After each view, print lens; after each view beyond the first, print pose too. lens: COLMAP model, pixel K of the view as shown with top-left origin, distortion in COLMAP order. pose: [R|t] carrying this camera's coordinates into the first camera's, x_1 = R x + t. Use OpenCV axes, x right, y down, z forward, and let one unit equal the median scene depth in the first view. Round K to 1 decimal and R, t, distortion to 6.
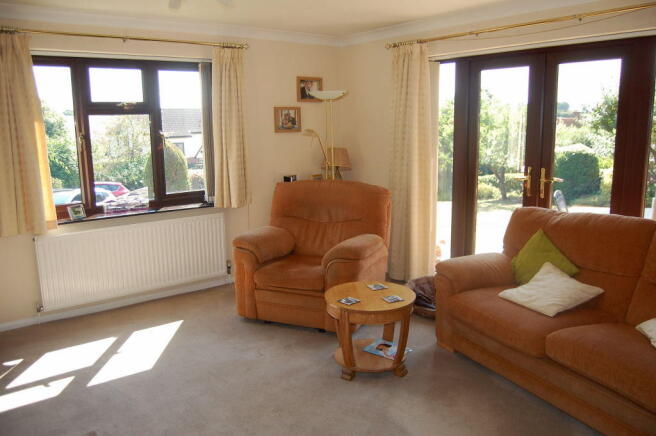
lens RADIAL K [[522.6, 0, 328.7], [0, 522.6, 217.7], [0, 0, 1]] dist [-0.080955, 0.037087]
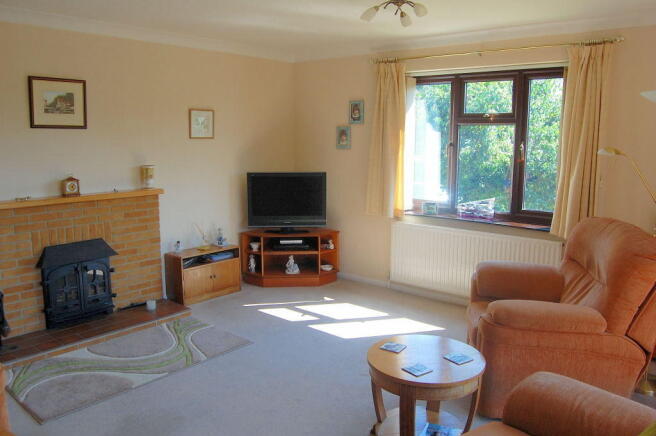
lens RADIAL K [[522.6, 0, 328.0], [0, 522.6, 216.3], [0, 0, 1]] dist [-0.080955, 0.037087]
pose [[0.213879, 0.163514, -0.963078, 0.561298], [-0.190748, 0.973904, 0.122991, -0.088482], [0.958056, 0.157400, 0.239488, 0.471515]]
